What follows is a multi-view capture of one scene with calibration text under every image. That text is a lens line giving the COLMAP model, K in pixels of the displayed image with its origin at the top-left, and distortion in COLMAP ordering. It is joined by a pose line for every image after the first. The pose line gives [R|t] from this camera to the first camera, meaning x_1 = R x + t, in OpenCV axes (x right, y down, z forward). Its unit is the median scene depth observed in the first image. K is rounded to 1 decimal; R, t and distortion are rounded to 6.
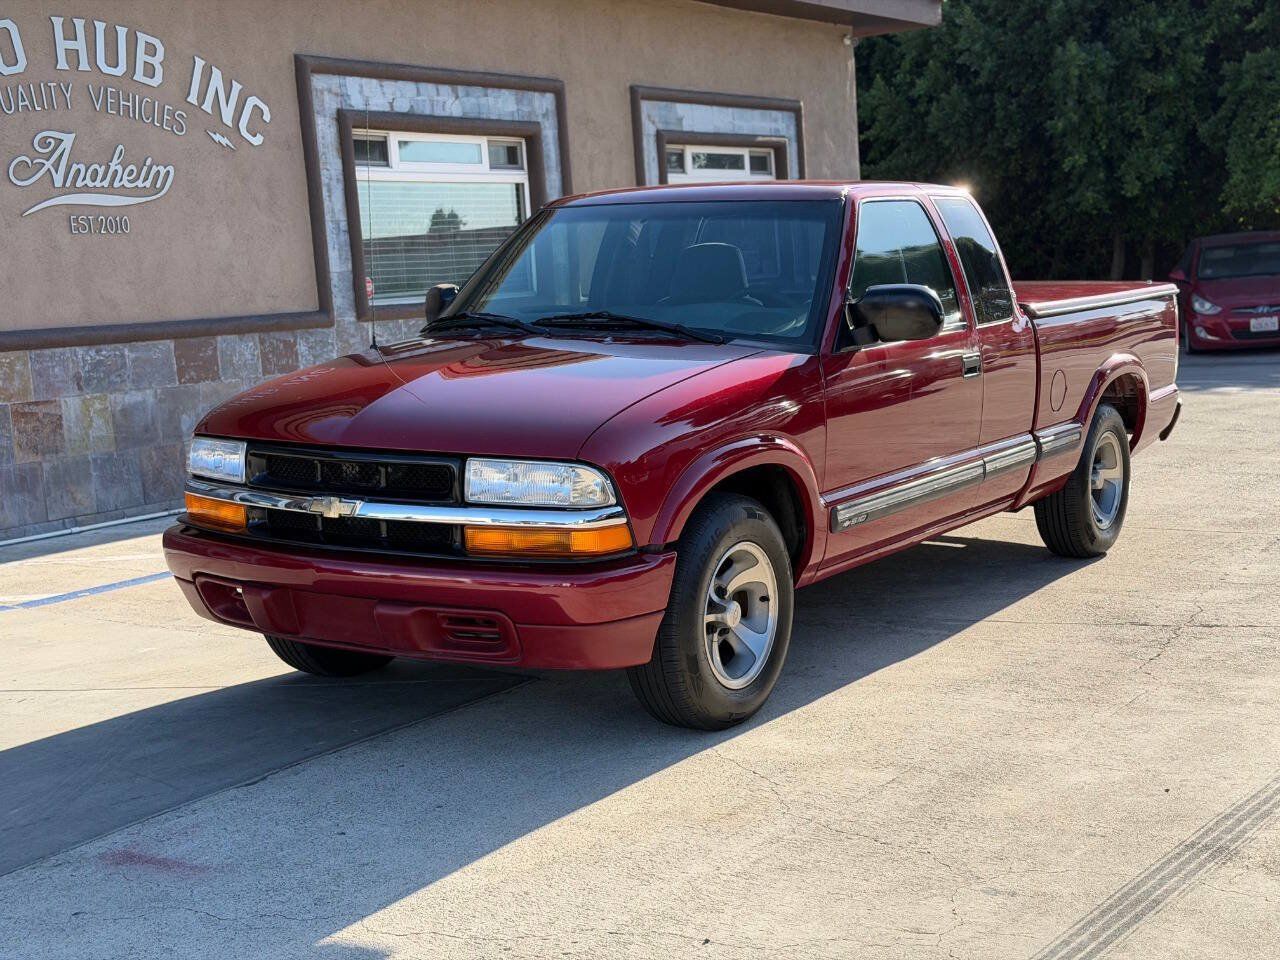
lens RADIAL K [[1771.3, 0, 641.0], [0, 1771.3, 489.4], [0, 0, 1]] dist [0.211449, -0.463885]
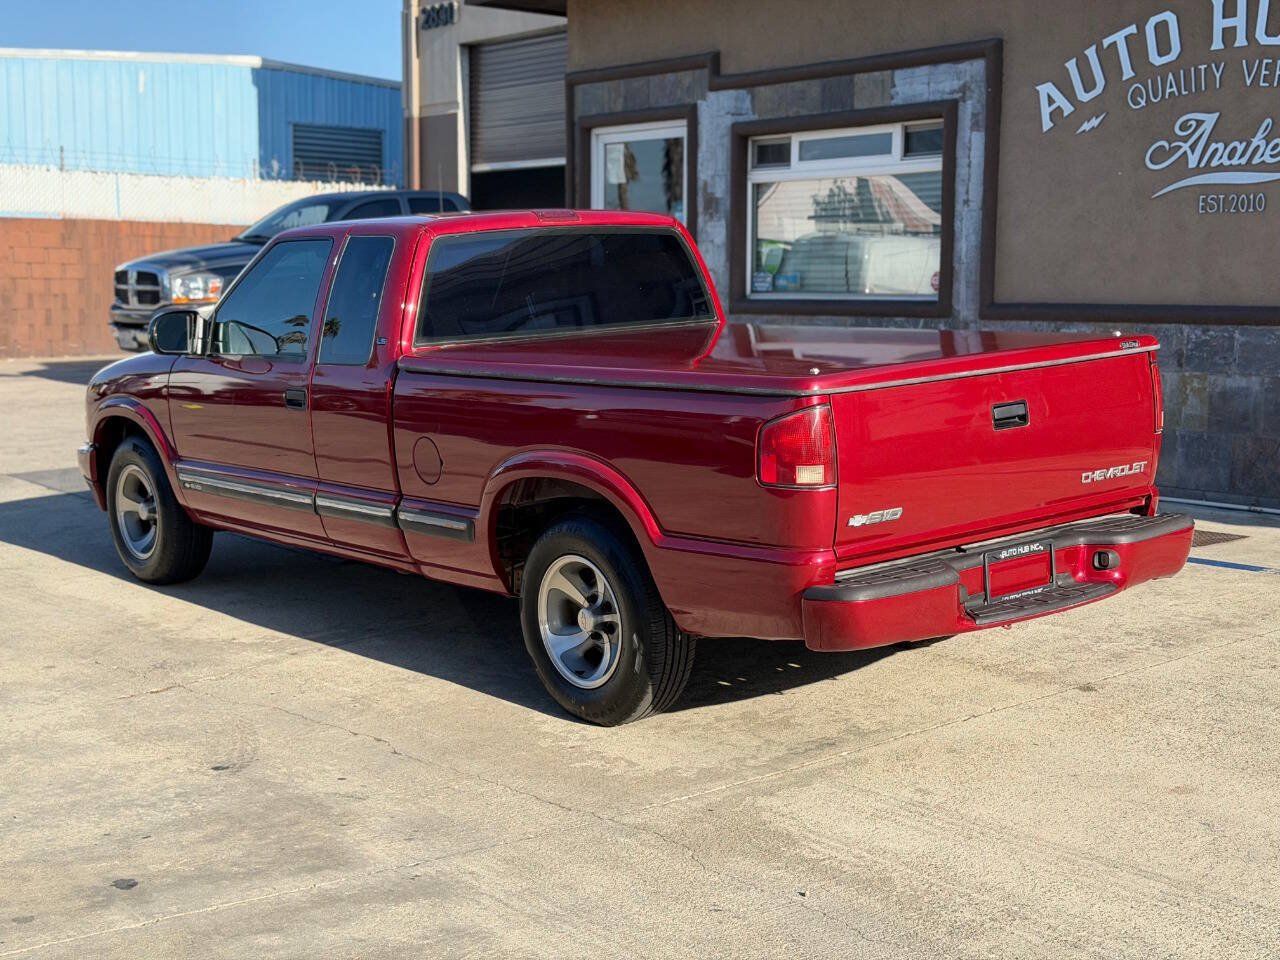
lens RADIAL K [[1770.0, 0, 640.0], [0, 1770.0, 480.0], [0, 0, 1]] dist [0.216502, -0.486856]
pose [[-0.294163, 0.168917, -0.940710, 0.731615], [-0.097682, 0.973791, 0.205402, -0.167589], [0.950750, 0.152312, -0.269953, 0.965215]]
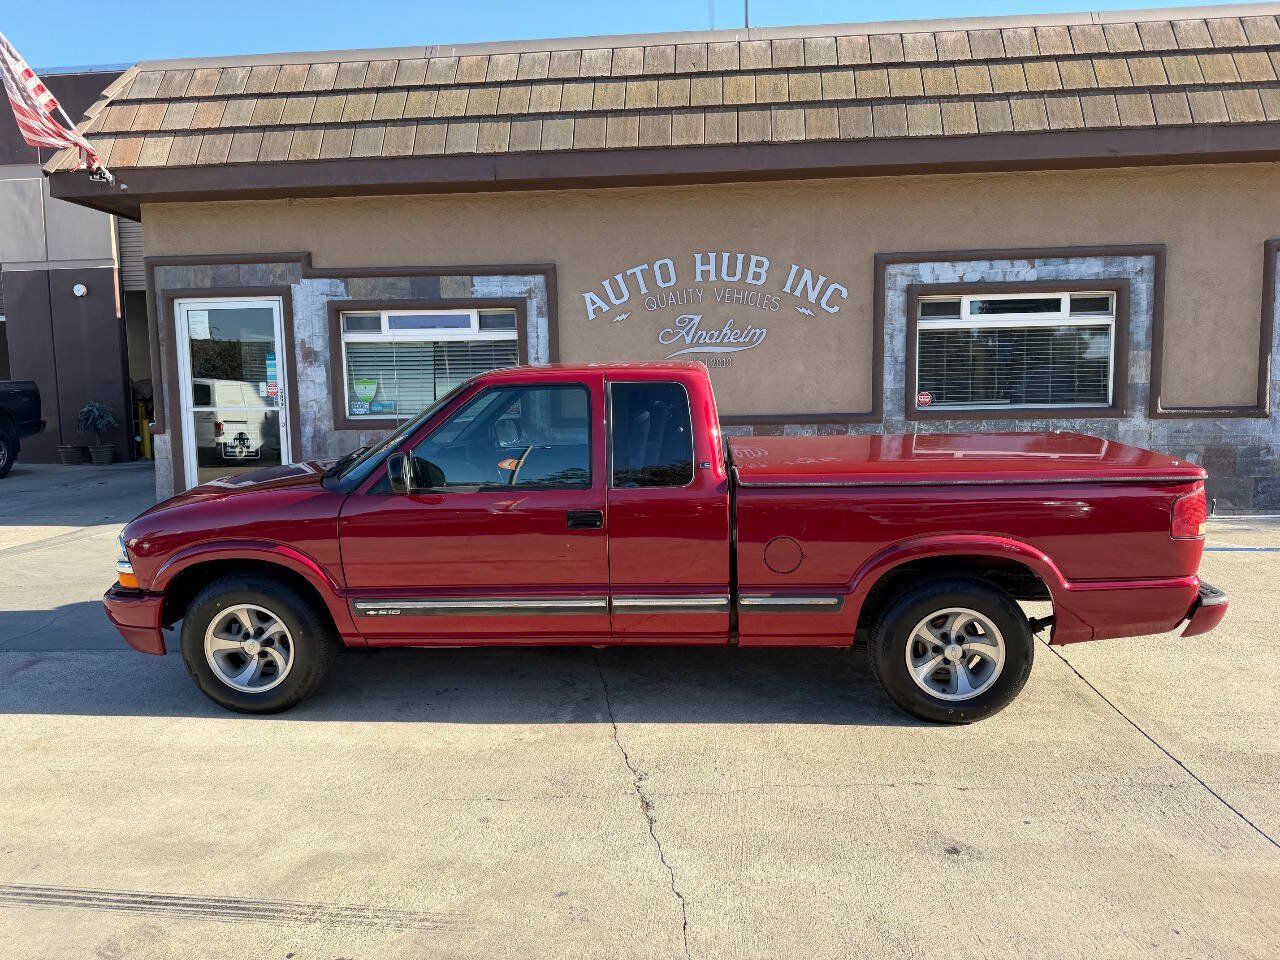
lens RADIAL K [[890.9, 0, 640.0], [0, 890.9, 480.0], [0, 0, 1]] dist [0.175568, -0.363564]
pose [[0.485689, 0.138972, -0.863014, 0.478390], [-0.116338, 0.988775, 0.093750, -0.102644], [0.866355, 0.054867, 0.496405, 0.469363]]
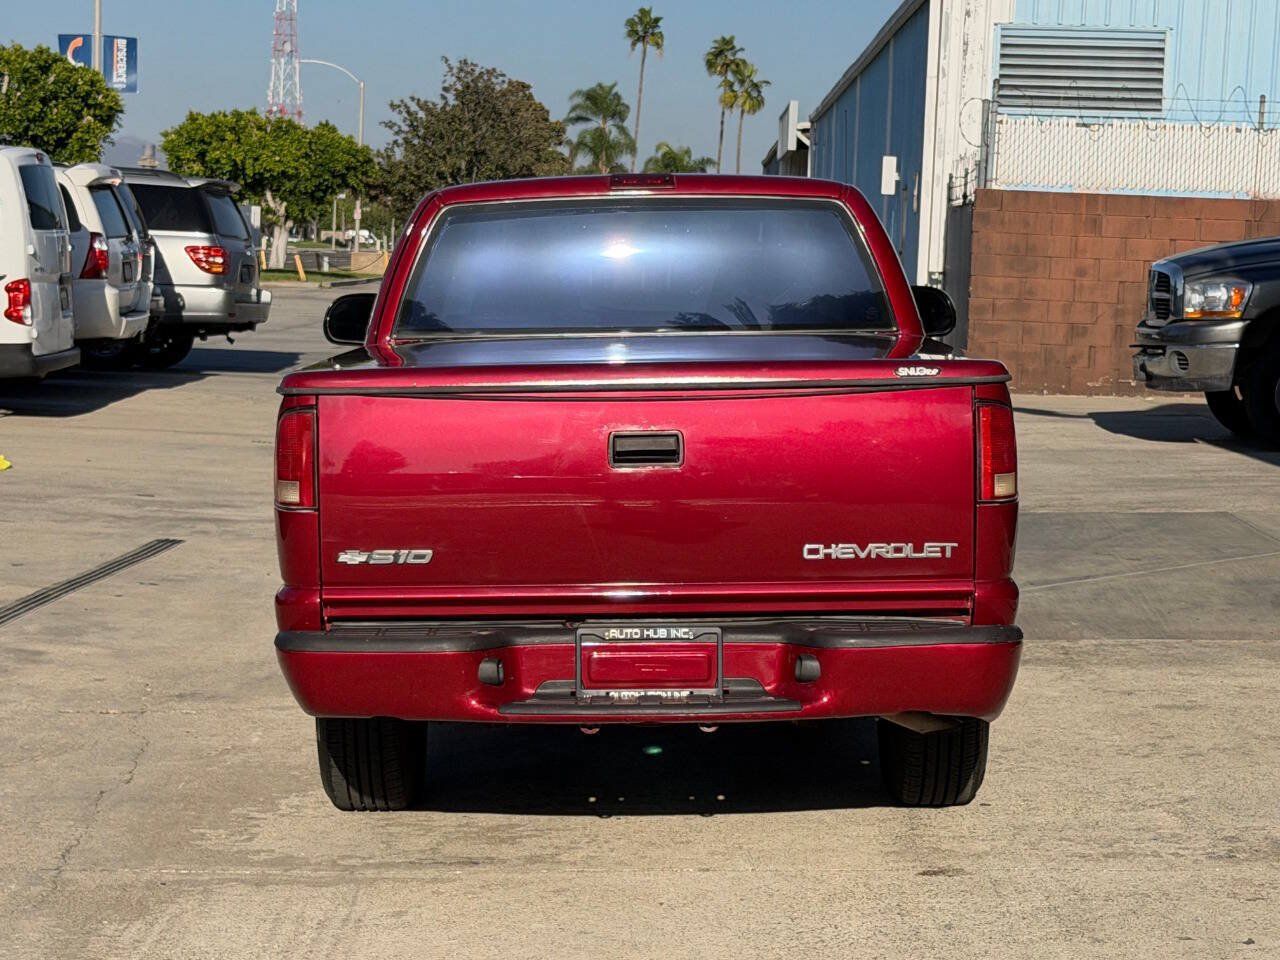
lens RADIAL K [[2820.0, 0, 640.0], [0, 2820.0, 480.0], [0, 0, 1]] dist [0.164844, -0.143892]
pose [[-0.837270, 0.074764, -0.541655, 0.534812], [-0.049406, 0.976211, 0.211116, -0.212988], [0.544553, 0.203523, -0.813658, 1.432580]]
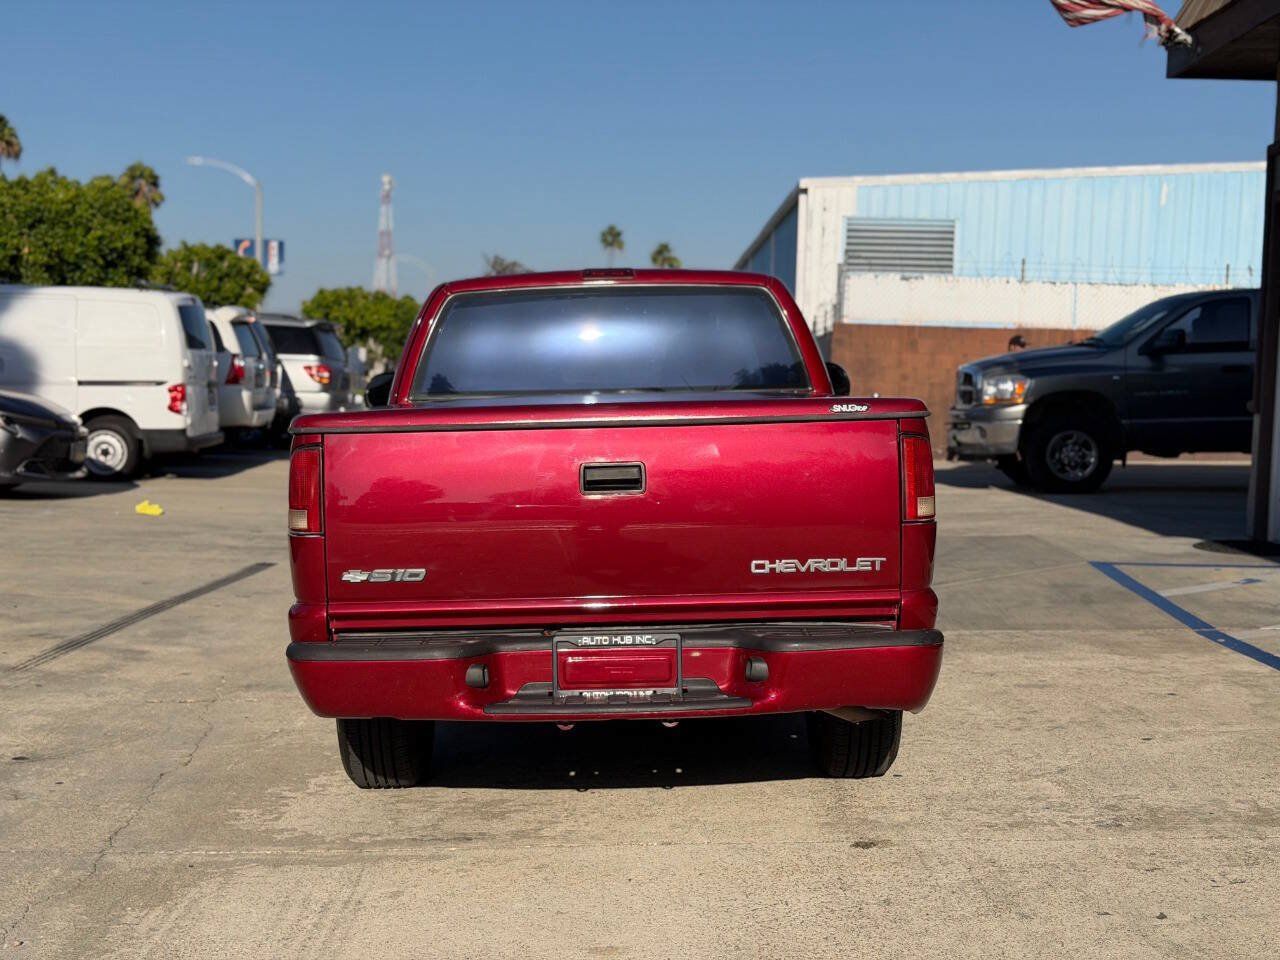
lens RADIAL K [[1771.3, 0, 641.0], [0, 1771.3, 489.4], [0, 0, 1]] dist [0.211449, -0.463885]
pose [[-0.827344, 0.073109, -0.556918, 0.438546], [-0.042762, 0.980418, 0.192229, -0.171515], [0.560066, 0.182855, -0.808016, 1.290105]]
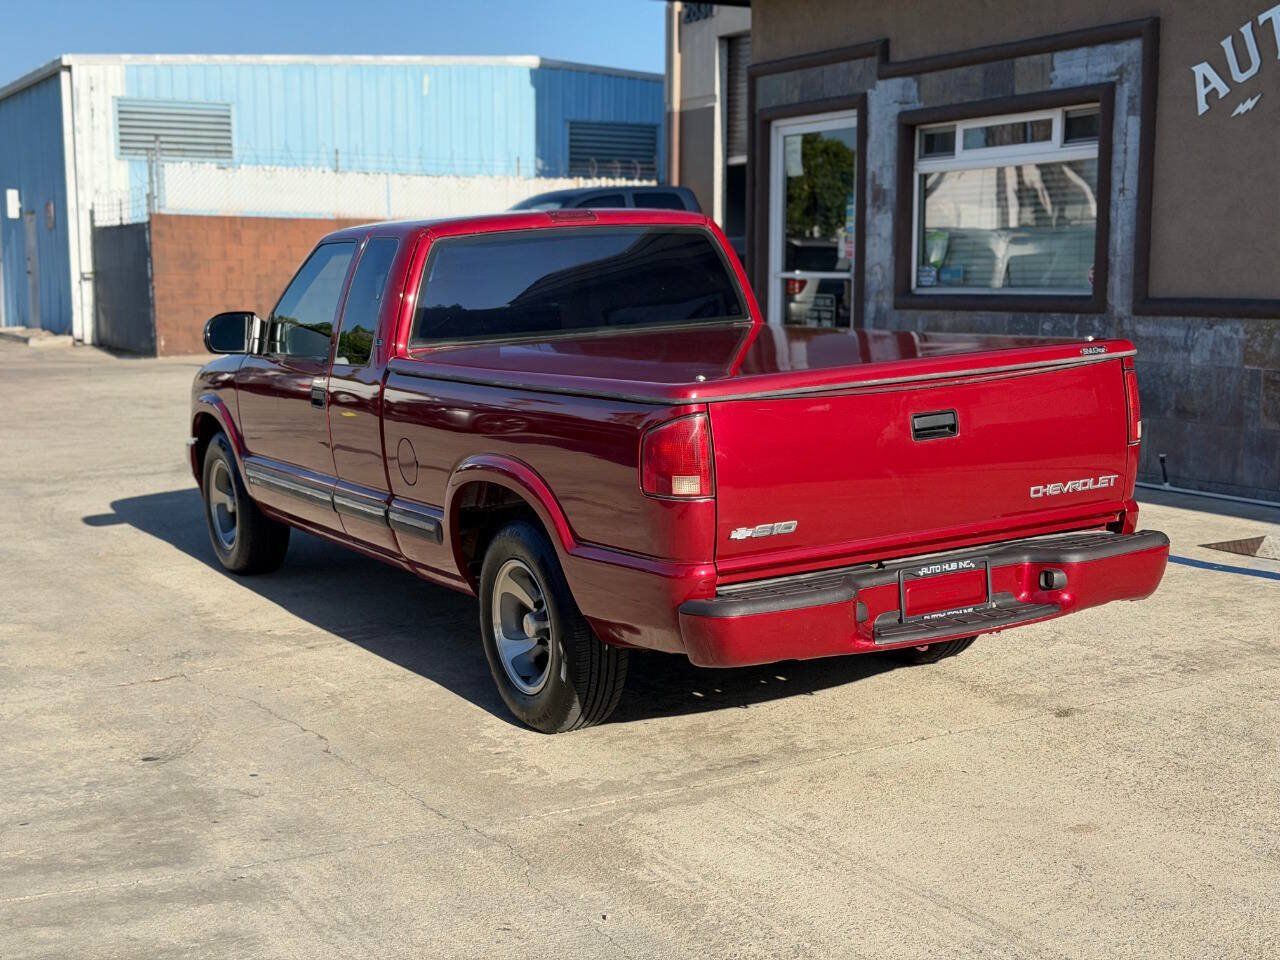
lens RADIAL K [[1771.3, 0, 641.0], [0, 1771.3, 489.4], [0, 0, 1]] dist [0.211449, -0.463885]
pose [[-0.464543, 0.172076, -0.868671, 0.675838], [-0.073554, 0.970052, 0.231493, -0.181020], [0.882491, 0.171433, -0.437974, 1.074536]]
